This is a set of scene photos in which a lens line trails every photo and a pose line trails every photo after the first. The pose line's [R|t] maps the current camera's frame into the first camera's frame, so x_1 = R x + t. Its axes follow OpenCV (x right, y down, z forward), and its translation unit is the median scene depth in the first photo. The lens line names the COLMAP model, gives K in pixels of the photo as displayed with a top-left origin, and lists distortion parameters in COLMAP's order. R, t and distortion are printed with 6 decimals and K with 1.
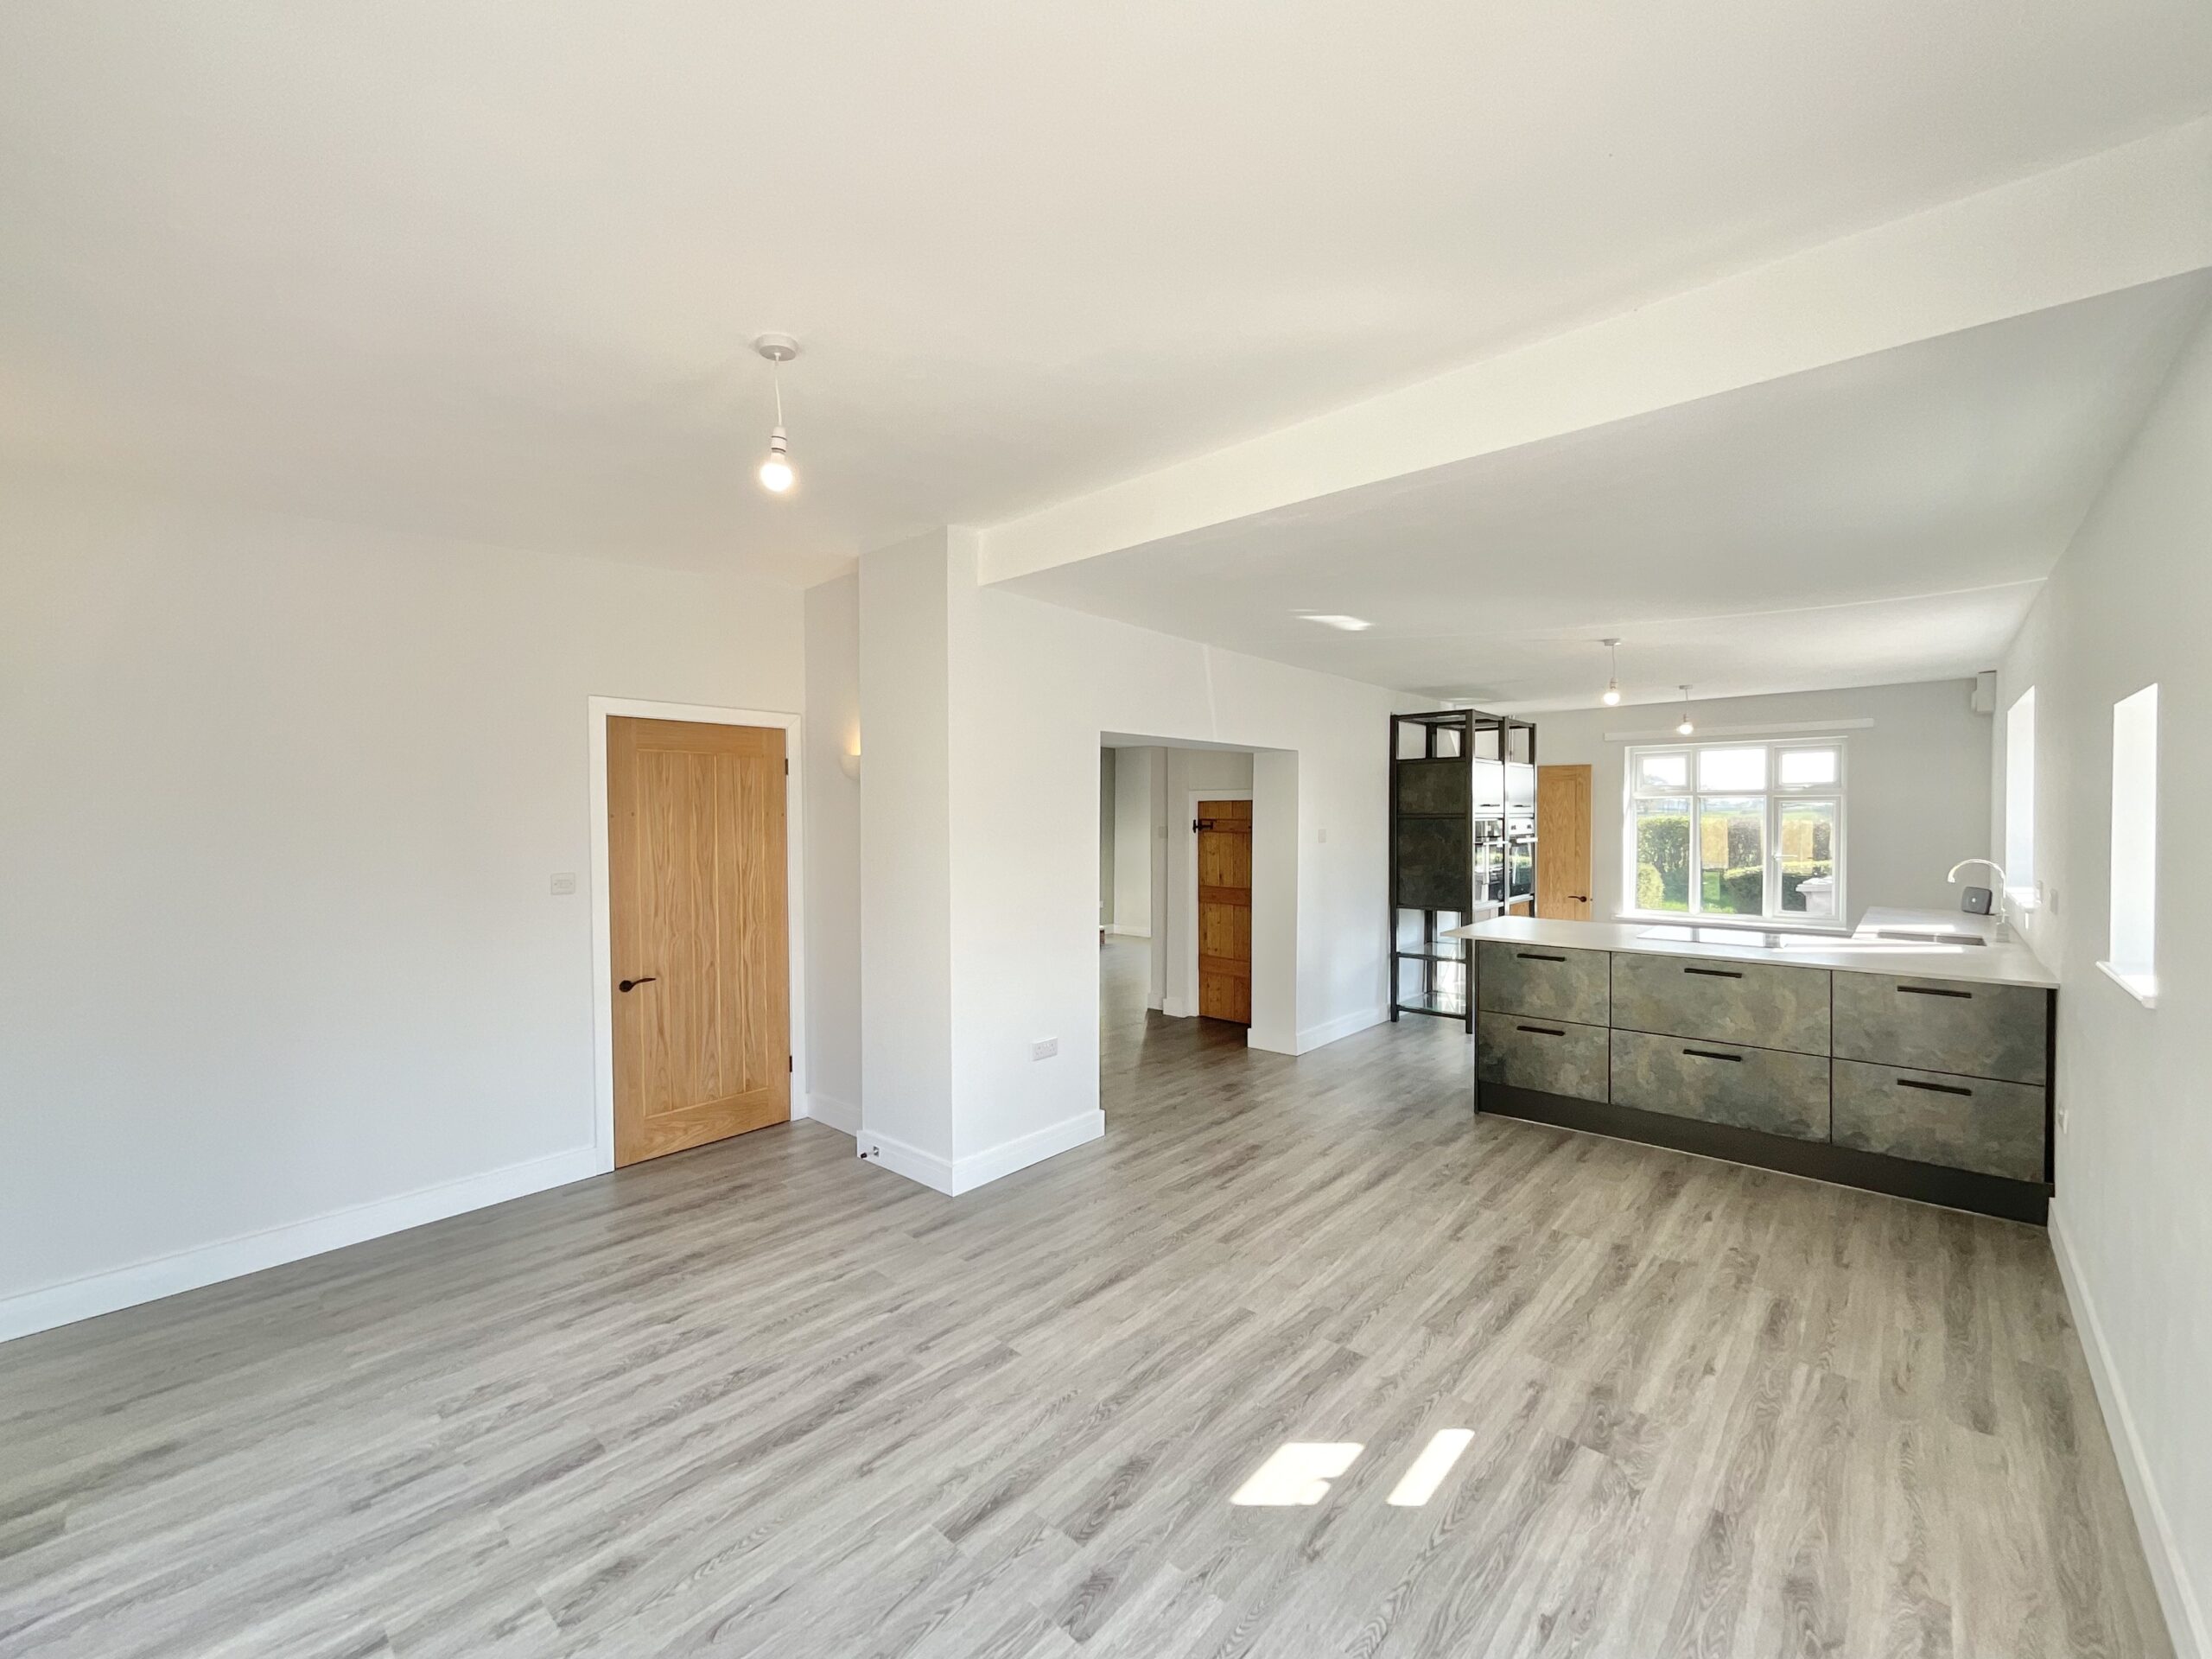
lens RADIAL K [[896.3, 0, 1115.2], [0, 896.3, 836.4], [0, 0, 1]] dist [-0.001258, 0.000171]
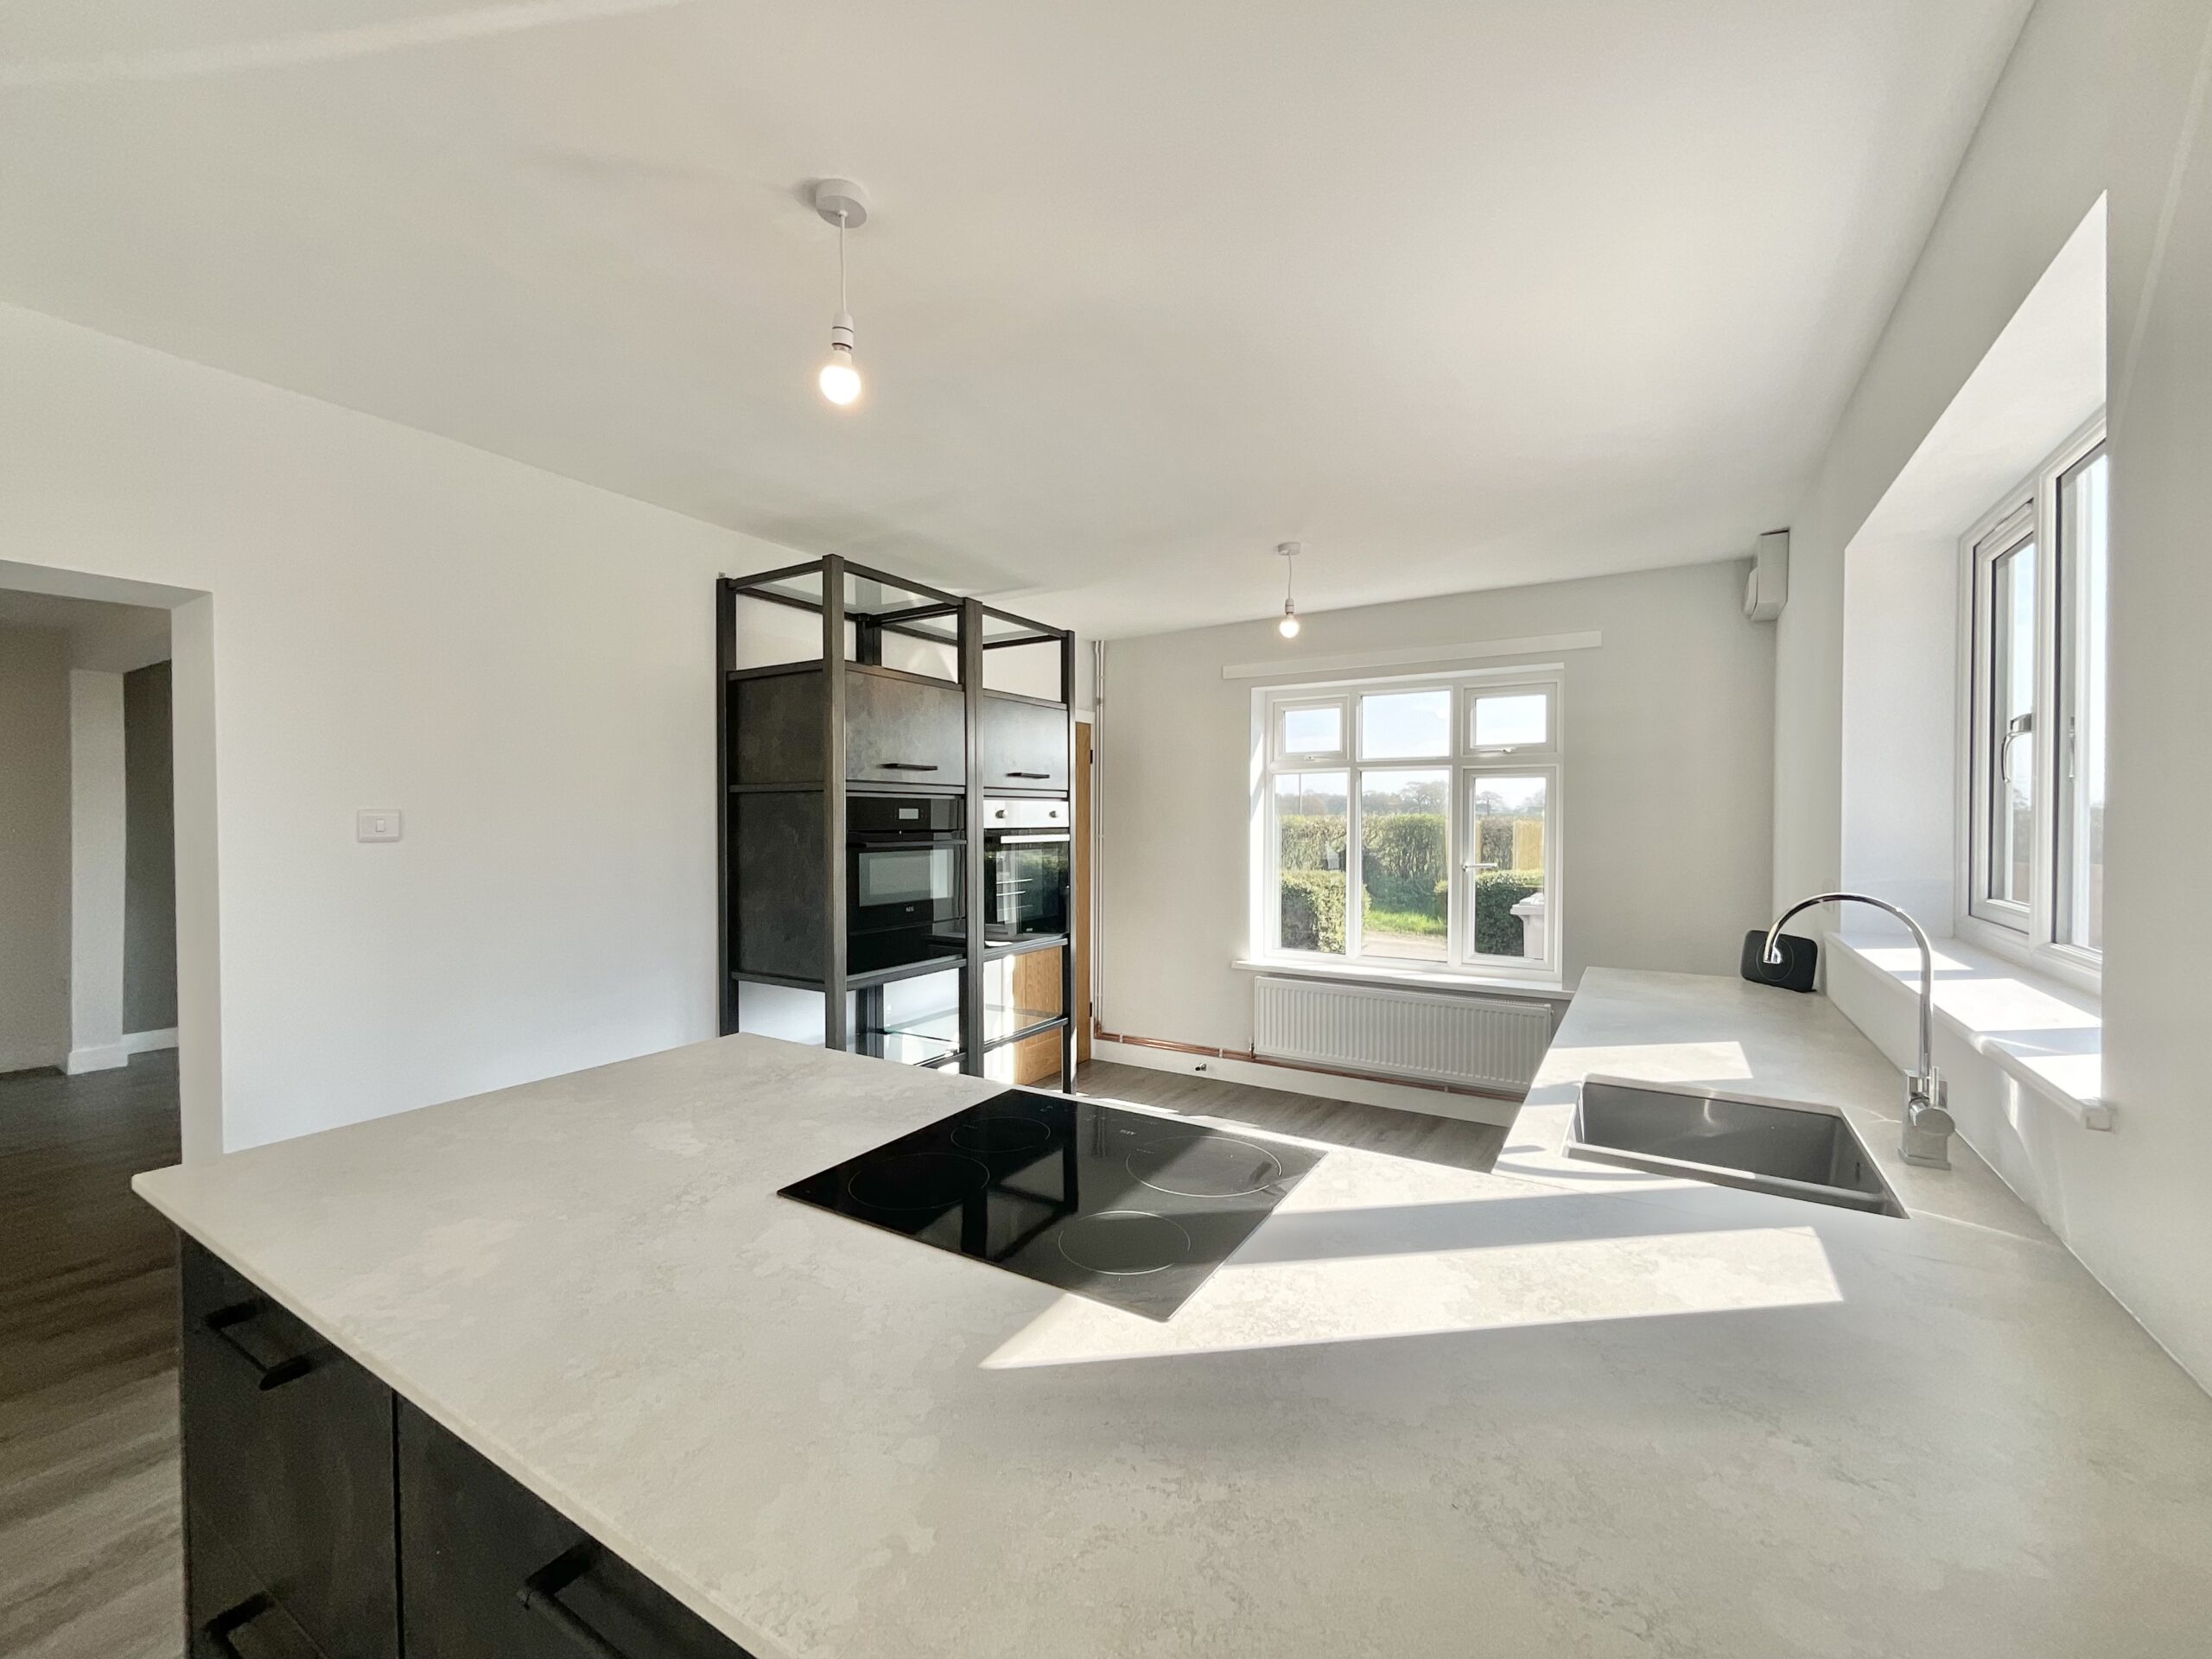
lens RADIAL K [[896.3, 0, 1124.7], [0, 896.3, 825.5], [0, 0, 1]] dist [-0.001258, 0.000171]
pose [[0.981316, 0.000712, 0.192401, 0.705967], [0.002955, 0.999819, -0.018772, 0.011713], [-0.192379, 0.018989, 0.981137, 0.801090]]
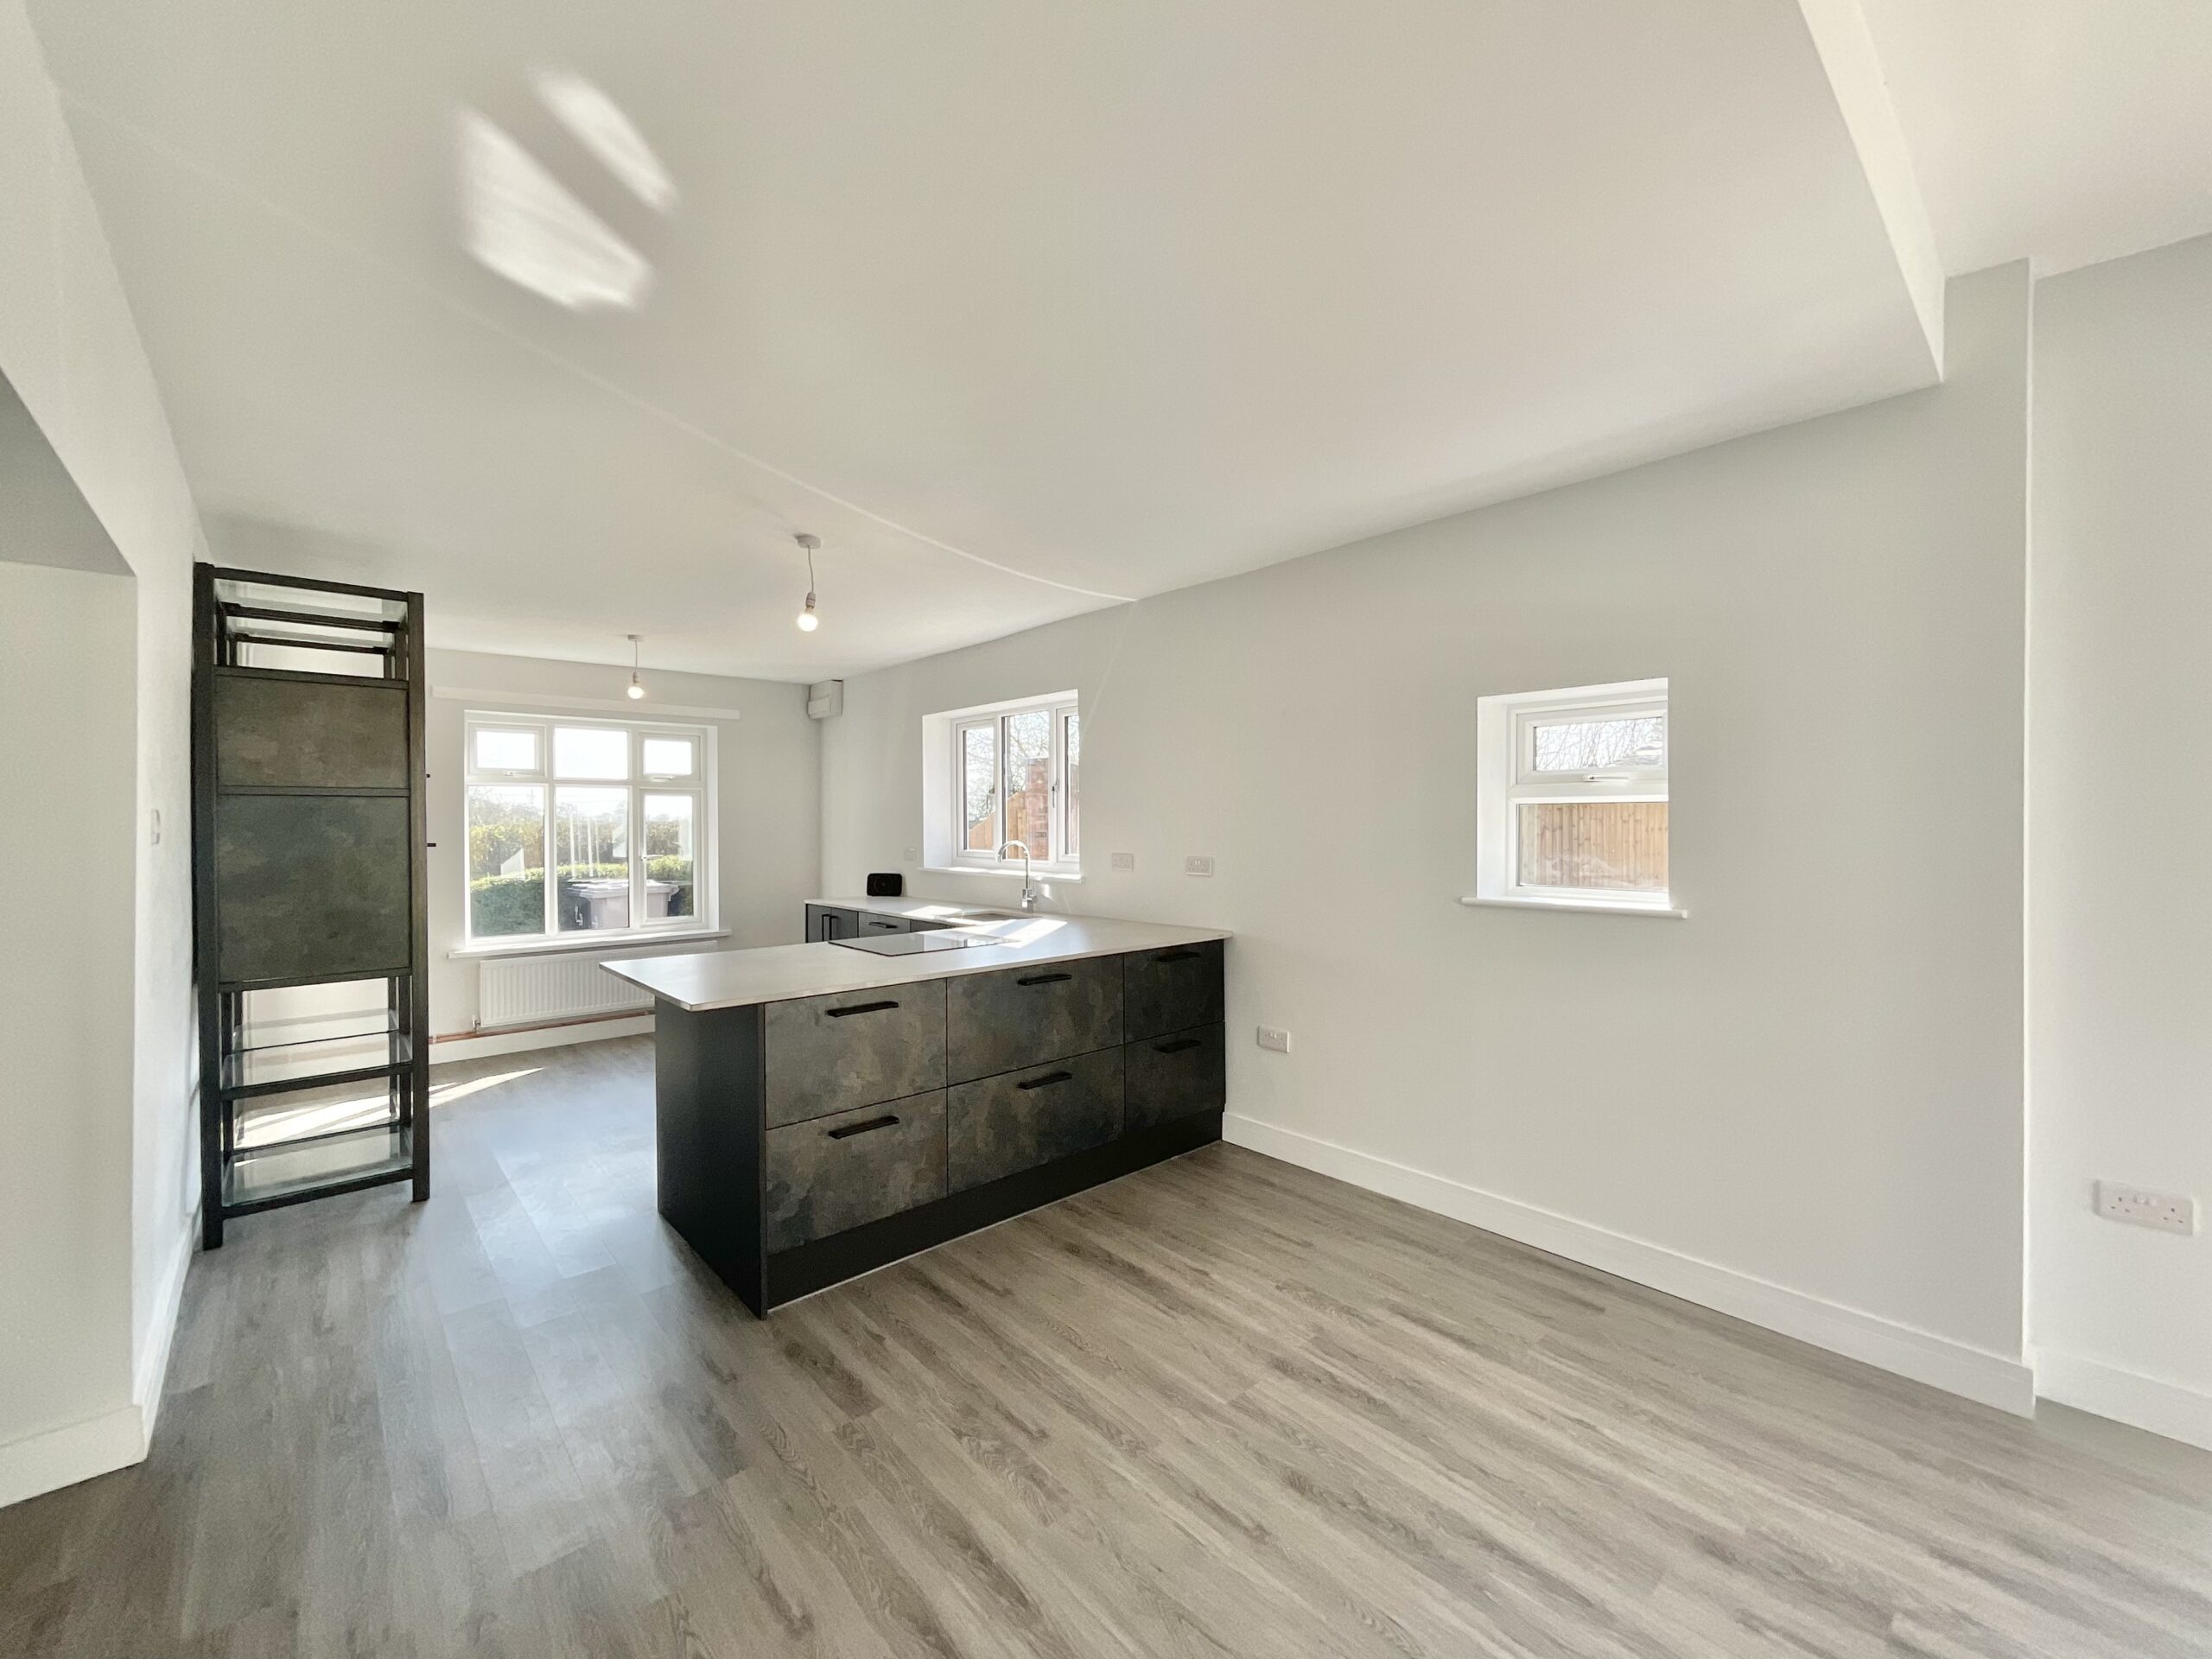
lens RADIAL K [[896.3, 0, 1096.8], [0, 896.3, 833.6], [0, 0, 1]] dist [-0.001258, 0.000171]
pose [[0.116649, -0.006594, 0.993151, -0.135375], [0.028416, 0.999591, 0.003299, 0.017183], [-0.992767, 0.027836, 0.116789, 0.832191]]
